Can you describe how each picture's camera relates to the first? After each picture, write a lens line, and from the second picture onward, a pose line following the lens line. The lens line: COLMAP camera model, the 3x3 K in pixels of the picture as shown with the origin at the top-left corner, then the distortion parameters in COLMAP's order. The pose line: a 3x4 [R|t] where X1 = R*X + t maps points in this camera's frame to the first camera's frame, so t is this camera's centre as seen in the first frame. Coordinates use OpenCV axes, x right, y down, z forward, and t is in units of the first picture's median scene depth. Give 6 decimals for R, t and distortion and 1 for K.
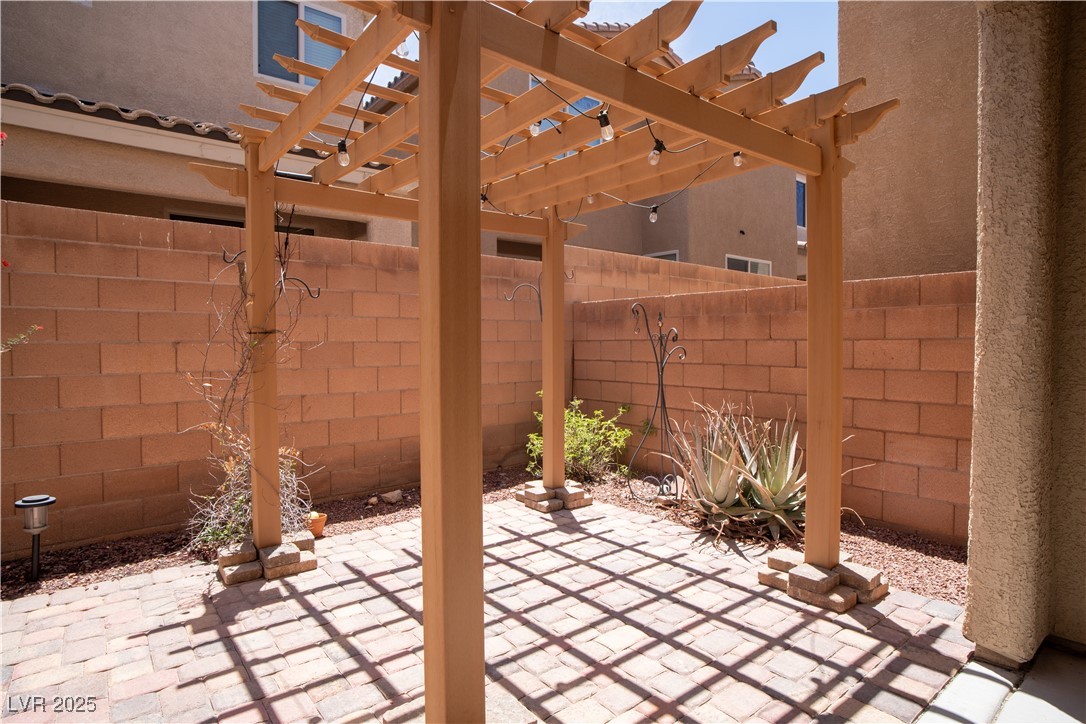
lens RADIAL K [[576.1, 0, 546.3], [0, 576.1, 364.9], [0, 0, 1]] dist [-0.052560, 0.026815]
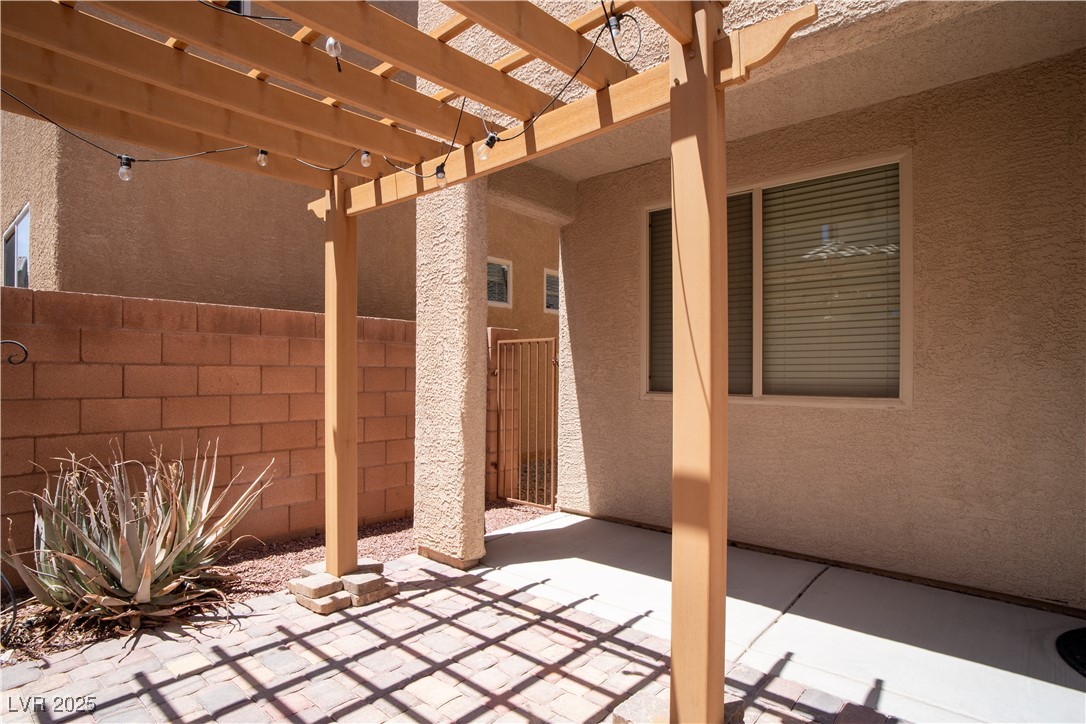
lens RADIAL K [[576.1, 0, 546.3], [0, 576.1, 364.9], [0, 0, 1]] dist [-0.052560, 0.026815]
pose [[-0.177594, 0.014547, 0.983996, -0.636856], [0.029761, 0.999513, -0.009405, -0.024053], [-0.983654, 0.027614, -0.177940, 0.769101]]
